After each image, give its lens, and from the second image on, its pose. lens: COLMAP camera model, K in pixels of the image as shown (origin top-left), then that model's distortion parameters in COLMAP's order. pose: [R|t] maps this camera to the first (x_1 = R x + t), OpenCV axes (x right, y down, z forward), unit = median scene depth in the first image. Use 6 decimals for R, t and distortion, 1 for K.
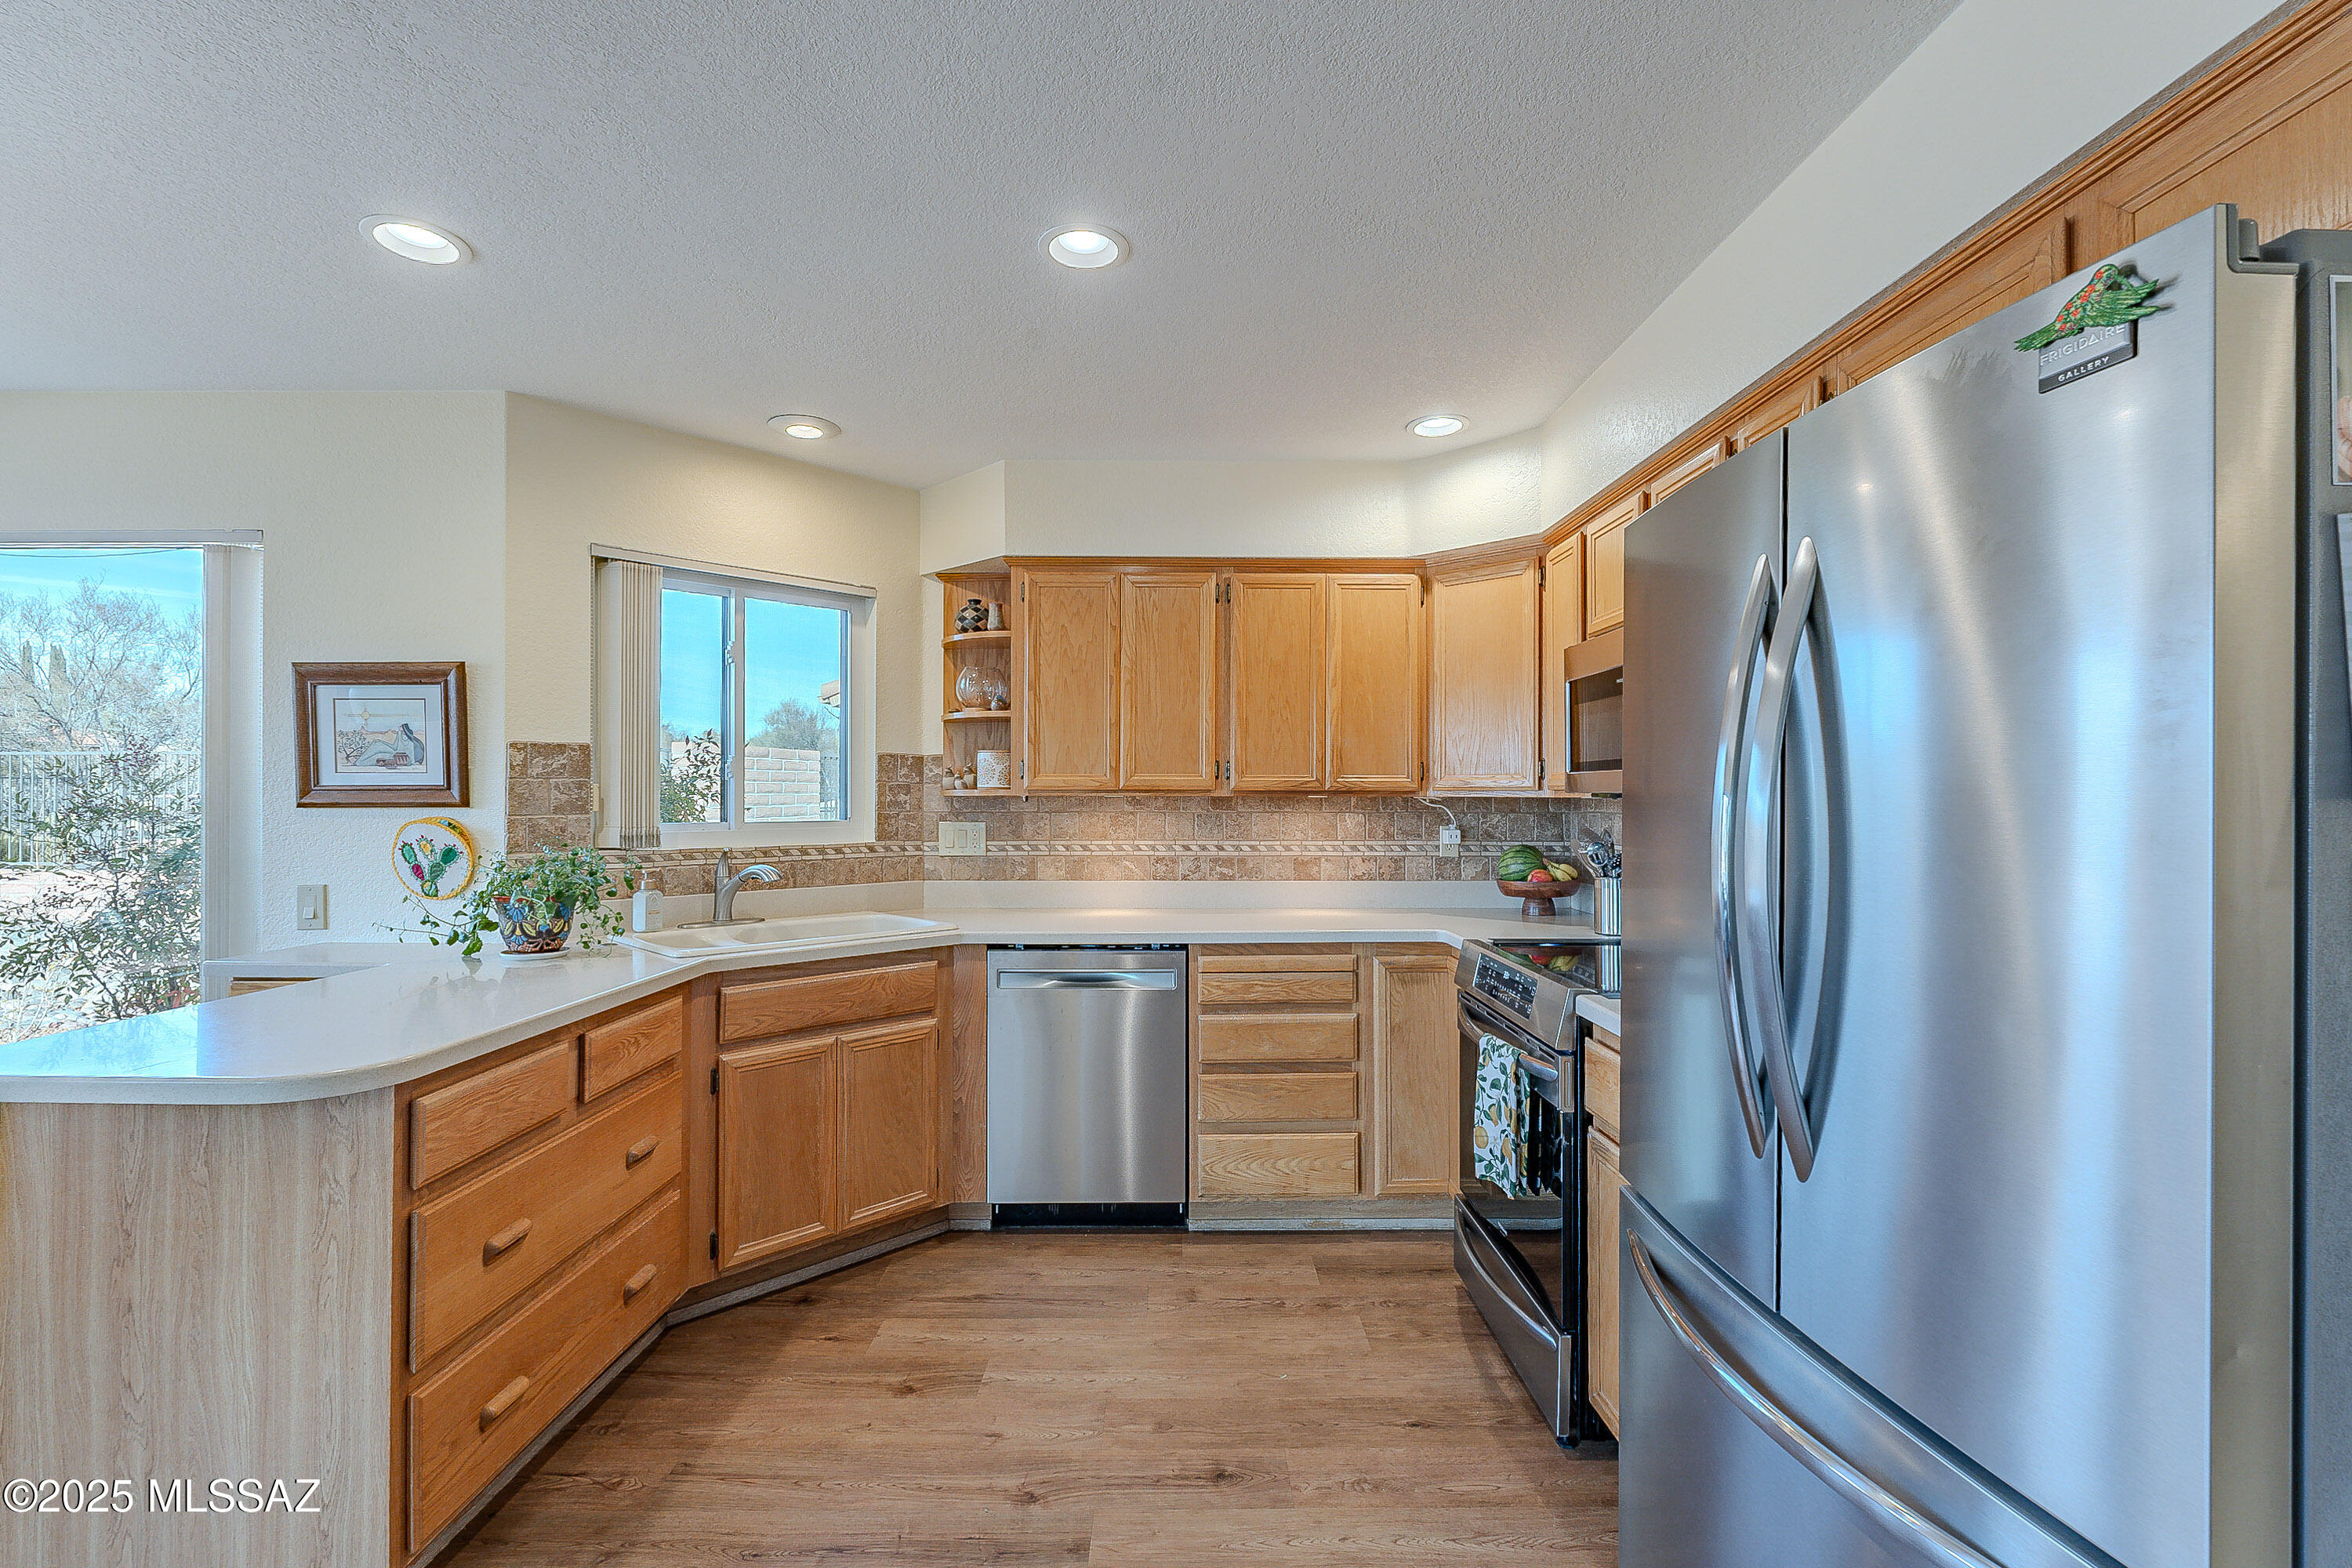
lens RADIAL K [[1031.4, 0, 1176.8], [0, 1031.4, 785.6], [0, 0, 1]] dist [-0.001492, -0.000236]
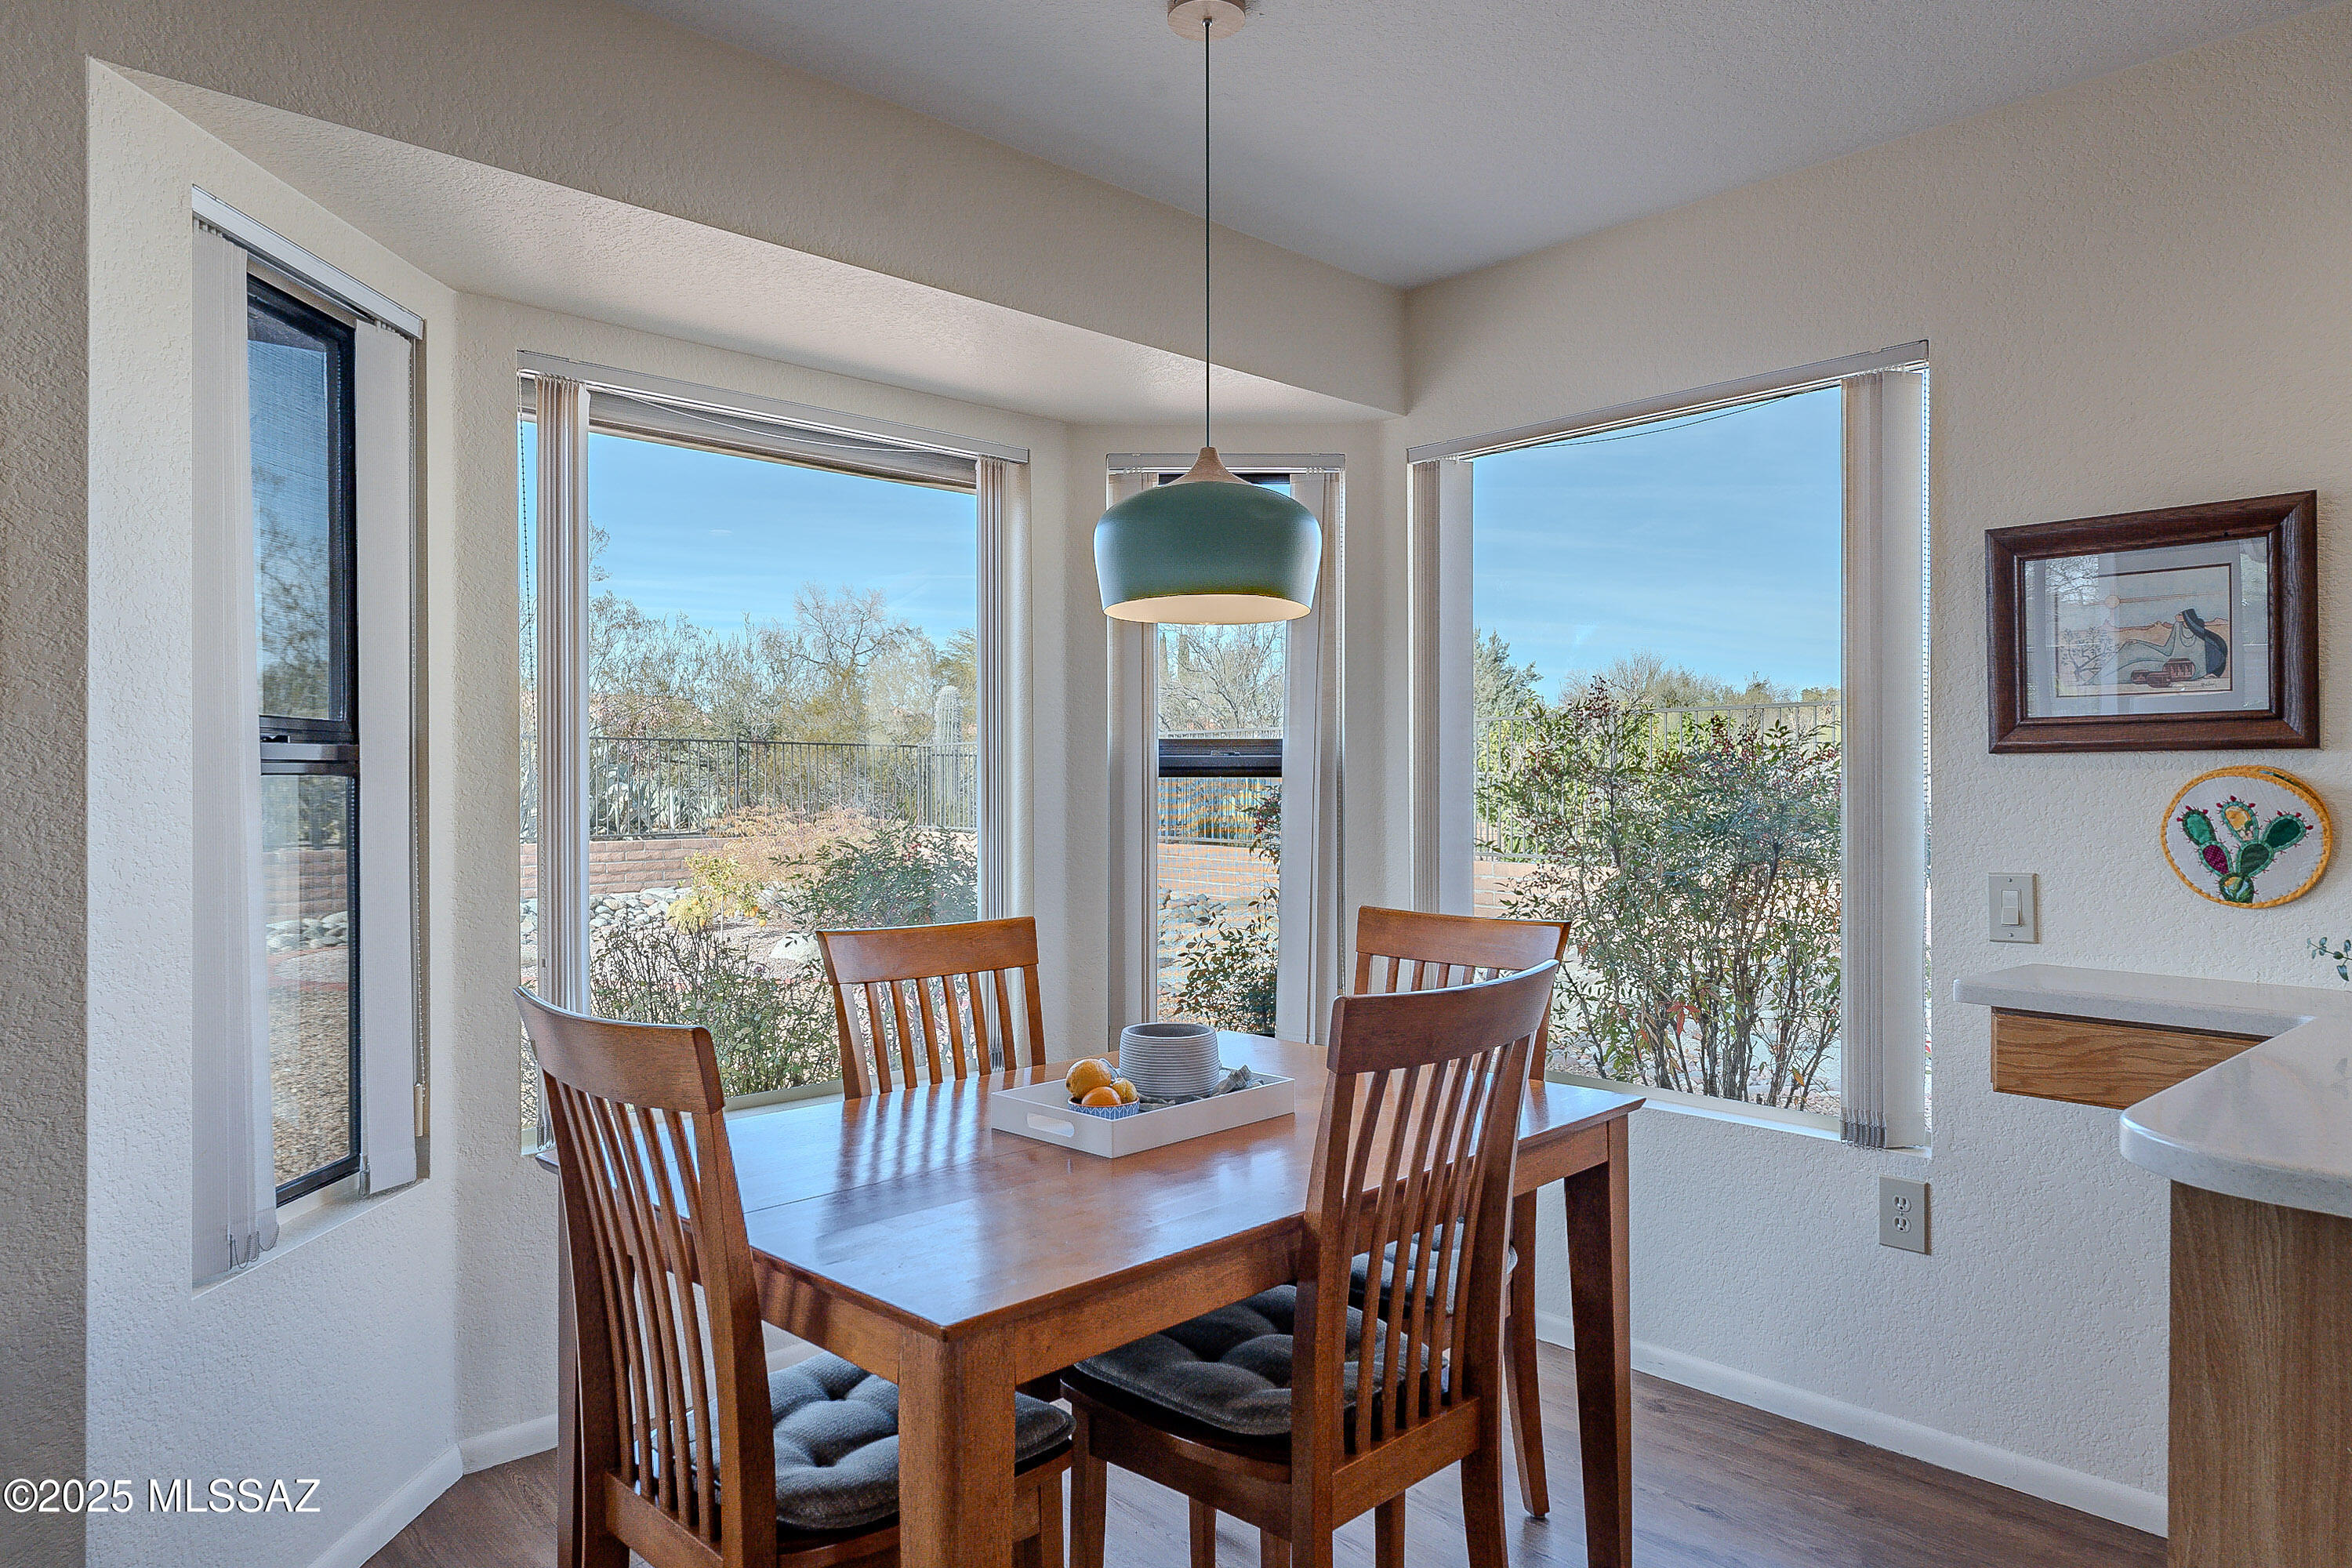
lens RADIAL K [[1473.3, 0, 1180.8], [0, 1473.3, 787.0], [0, 0, 1]] dist [-0.007463, 0.004101]
pose [[0.680420, 0.002026, -0.732819, -0.515260], [0.006970, 0.999933, 0.009236, 0.030276], [0.732789, -0.011392, 0.680361, -0.008094]]
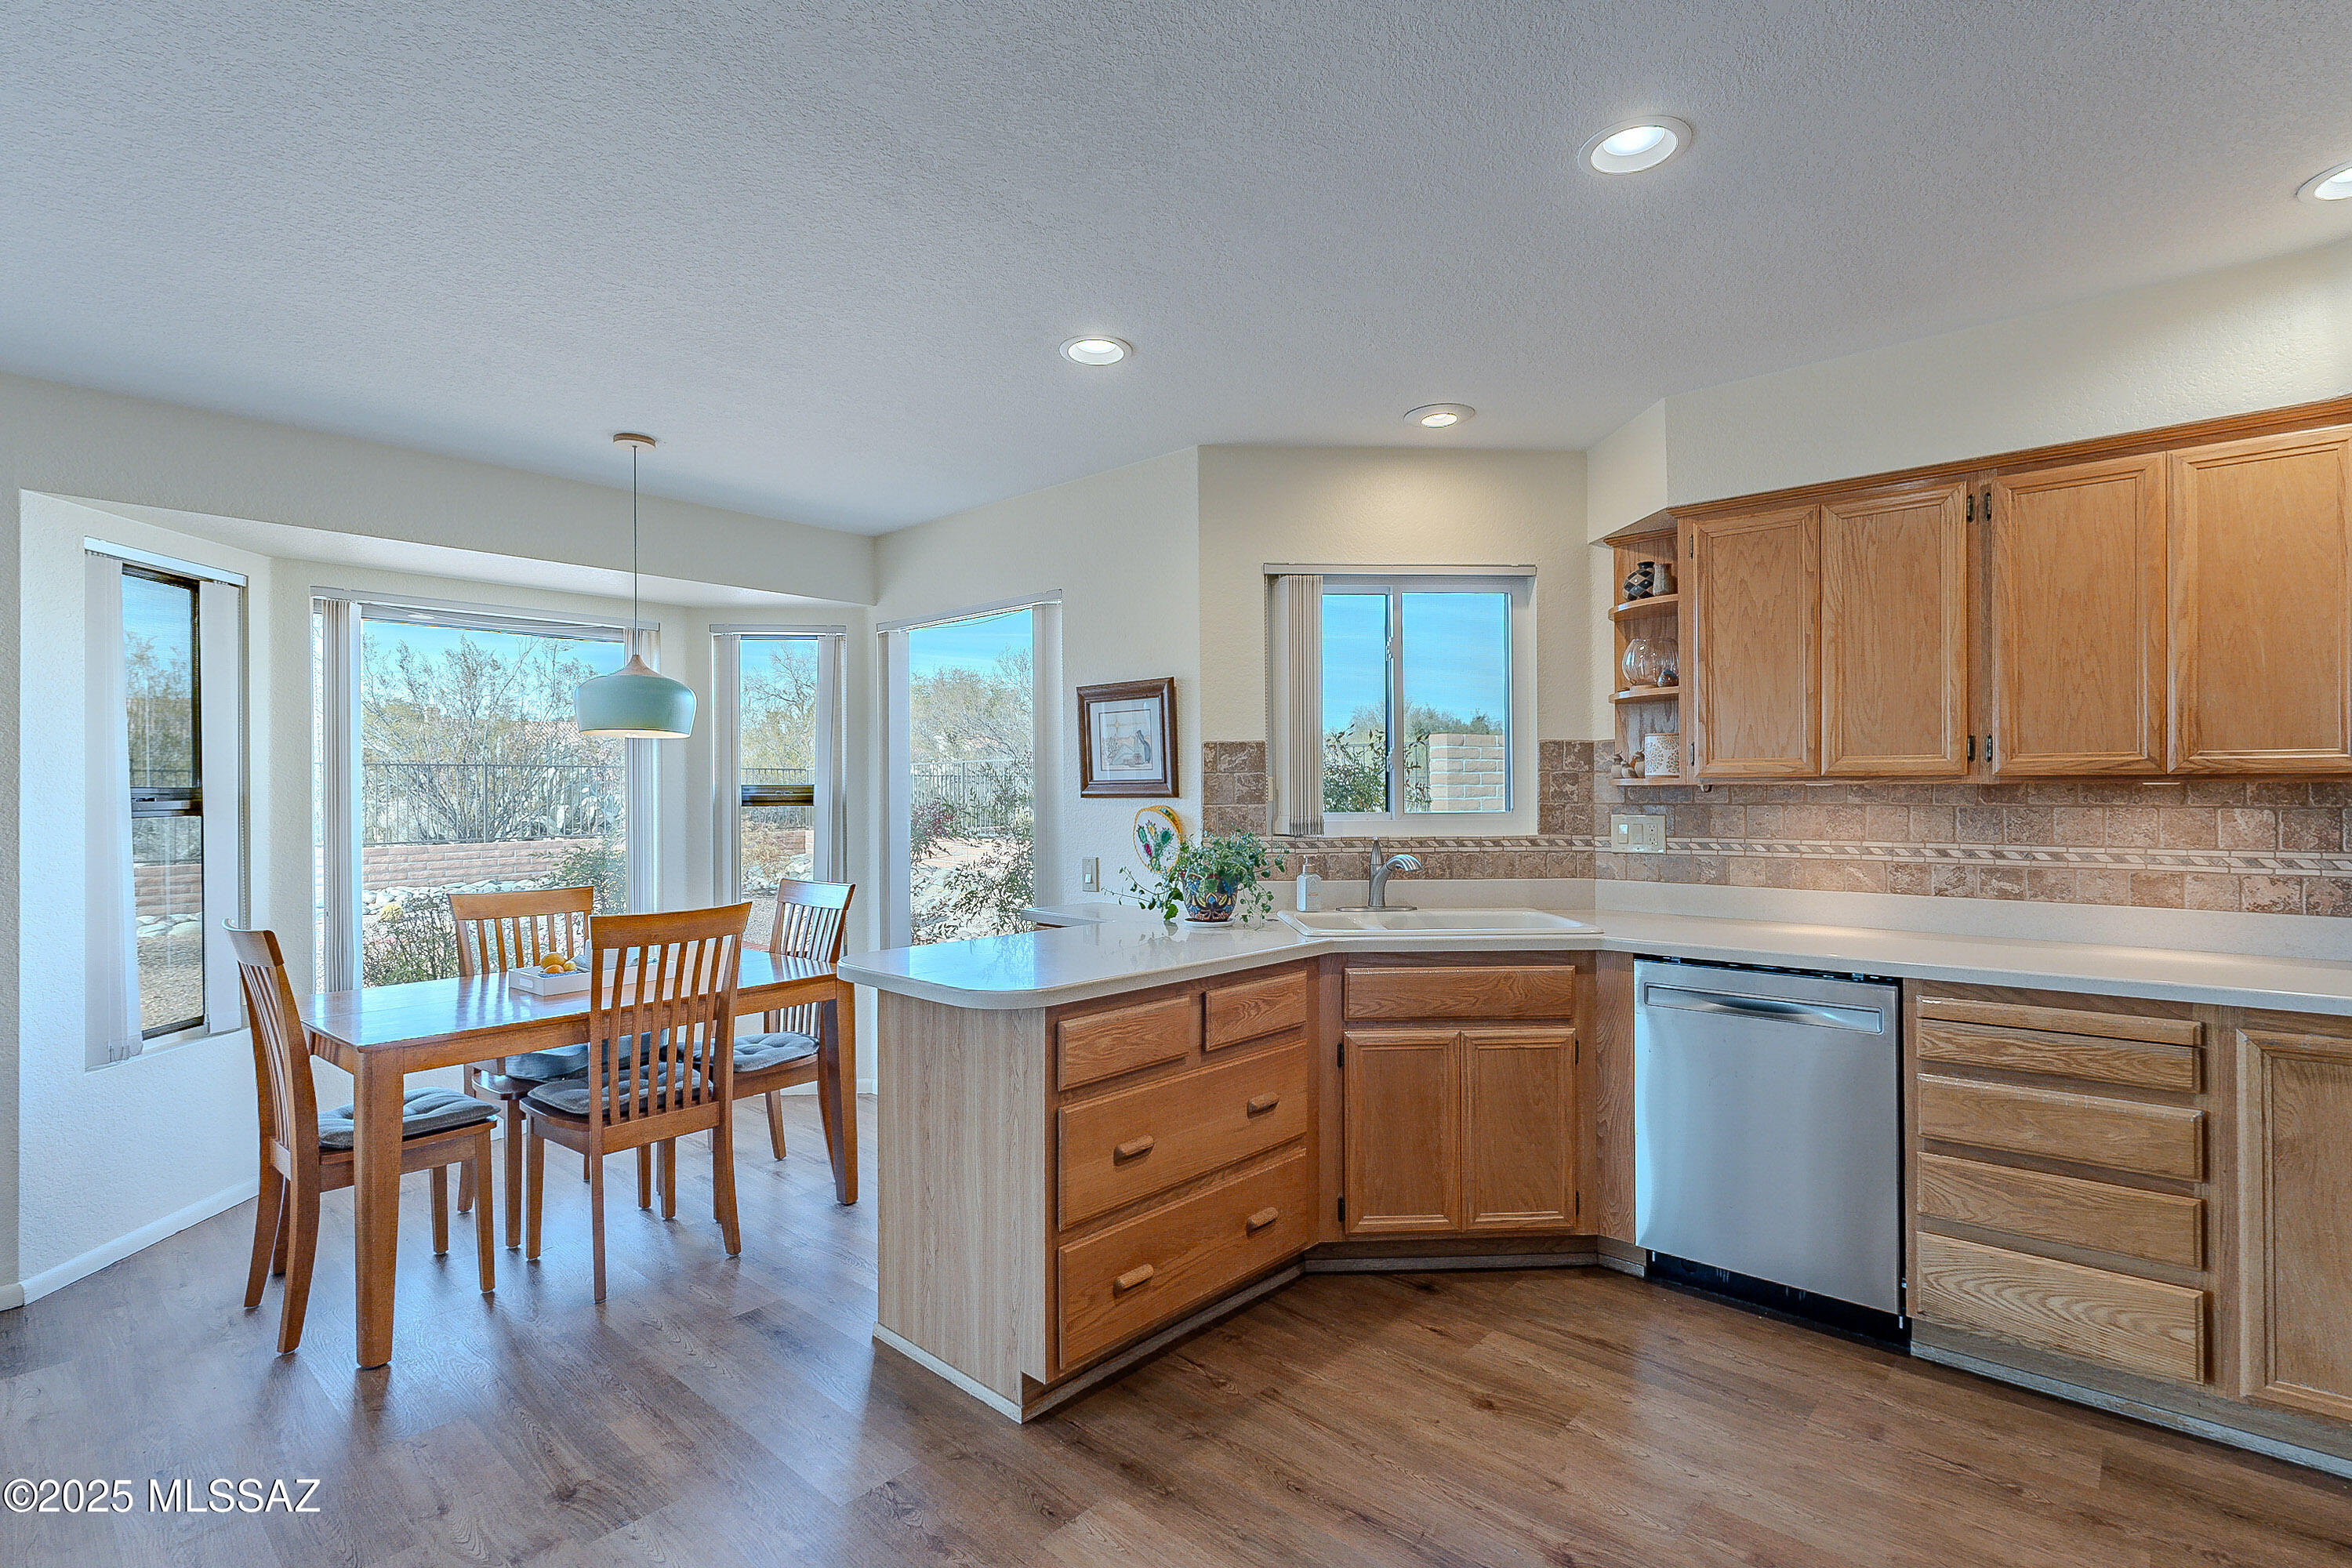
lens RADIAL K [[1104.9, 0, 1178.4], [0, 1104.9, 784.1], [0, 0, 1]] dist [-0.001670, 0.000633]
pose [[0.740692, -0.007150, -0.671806, 0.180512], [0.012245, 0.999921, 0.002858, 0.001522], [0.671733, -0.010344, 0.740721, 0.041646]]
